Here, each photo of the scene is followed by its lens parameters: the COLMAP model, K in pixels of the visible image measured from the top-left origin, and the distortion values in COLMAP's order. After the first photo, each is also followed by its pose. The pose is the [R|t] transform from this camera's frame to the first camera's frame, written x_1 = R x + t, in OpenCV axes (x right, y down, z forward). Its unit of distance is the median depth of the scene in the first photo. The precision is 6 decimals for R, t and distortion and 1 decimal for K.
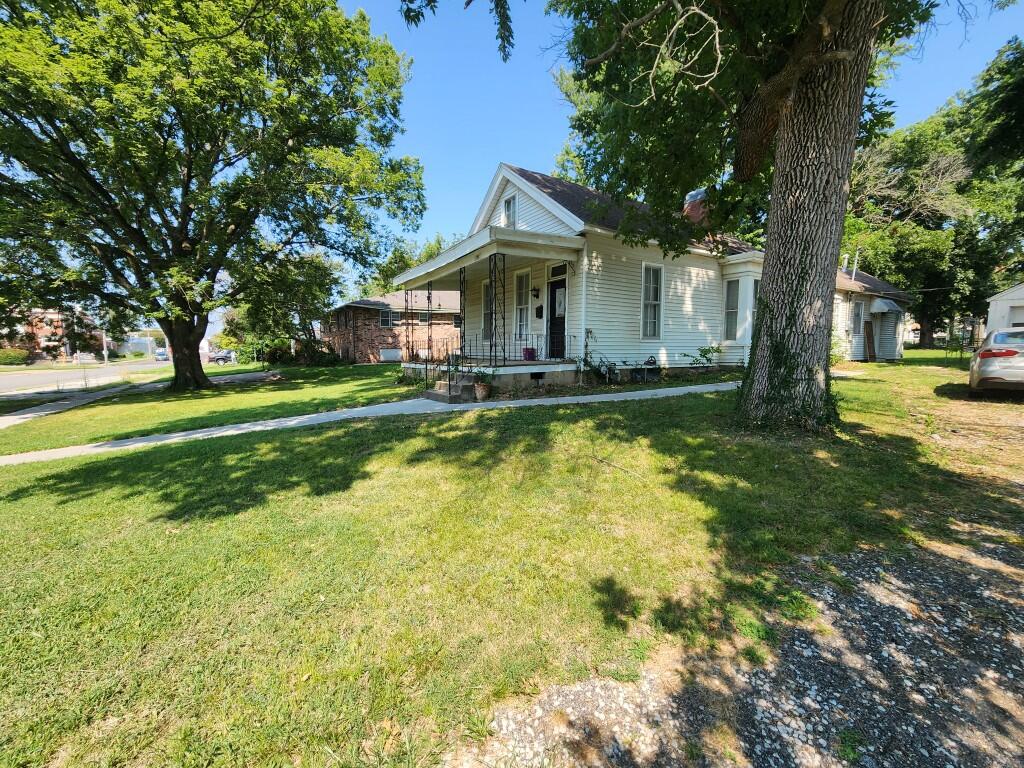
lens RADIAL K [[418.7, 0, 514.9], [0, 418.7, 385.2], [0, 0, 1]] dist [-0.001044, -0.000677]
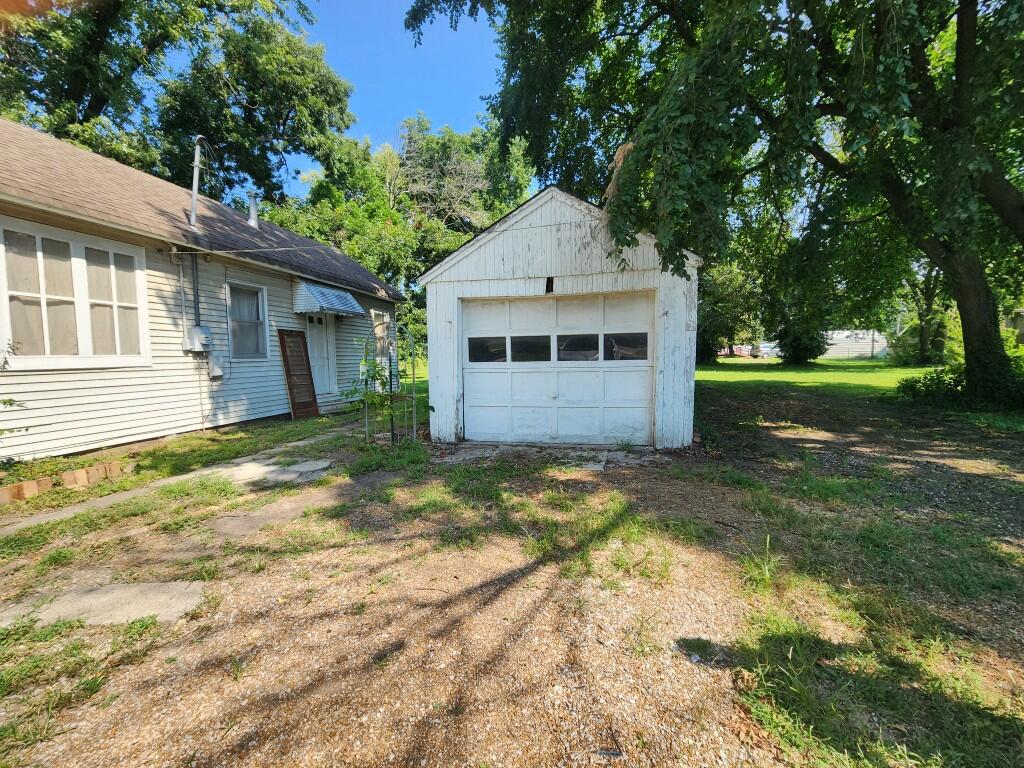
lens RADIAL K [[418.7, 0, 511.8], [0, 418.7, 383.9], [0, 0, 1]] dist [-0.001044, -0.000677]
pose [[0.706659, -0.068820, 0.704200, 0.592932], [0.092310, 0.995719, 0.004676, -0.061087], [-0.701507, 0.061700, 0.709986, 0.423679]]
